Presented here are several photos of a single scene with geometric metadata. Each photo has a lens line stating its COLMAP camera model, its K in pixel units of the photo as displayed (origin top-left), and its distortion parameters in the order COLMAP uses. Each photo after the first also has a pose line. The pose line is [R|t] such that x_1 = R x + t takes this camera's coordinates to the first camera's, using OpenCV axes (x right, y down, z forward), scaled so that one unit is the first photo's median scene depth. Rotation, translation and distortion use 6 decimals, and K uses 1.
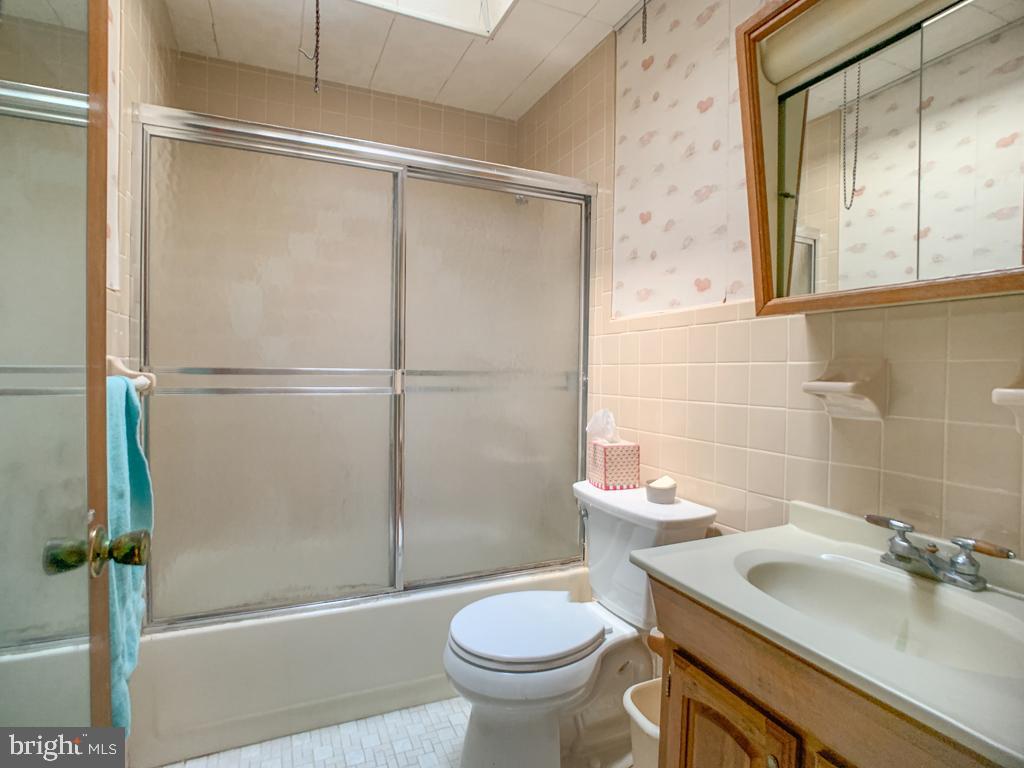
lens RADIAL K [[530.8, 0, 496.8], [0, 530.8, 380.5], [0, 0, 1]] dist [-0.040806, 0.013799]
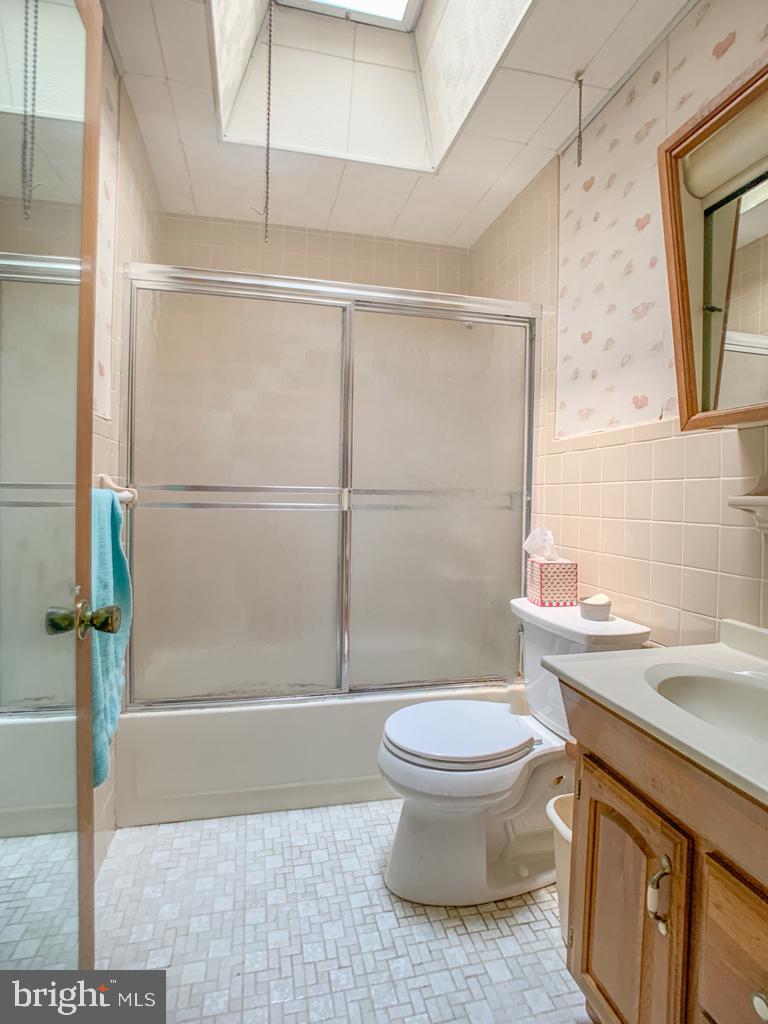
lens RADIAL K [[530.8, 0, 372.5], [0, 530.8, 502.2], [0, 0, 1]] dist [-0.040806, 0.013799]
pose [[0.983281, 0.005457, -0.182013, 0.073986], [-0.007208, 0.999934, -0.008959, 0.019565], [0.181952, 0.010121, 0.983255, -0.063759]]
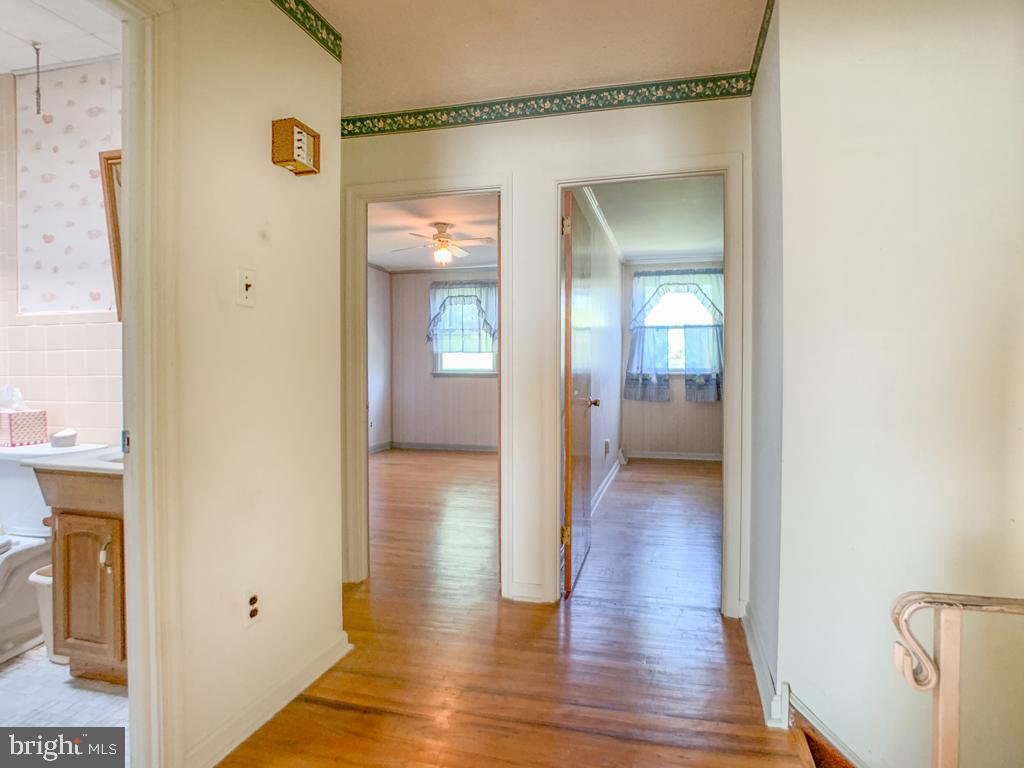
lens RADIAL K [[554.1, 0, 547.9], [0, 554.1, 377.2], [0, 0, 1]] dist [-0.041598, 0.017856]
pose [[0.588096, -0.026641, 0.808353, -0.095411], [0.023963, 0.999593, 0.015511, 0.049874], [-0.808436, 0.010249, 0.588494, -0.901201]]
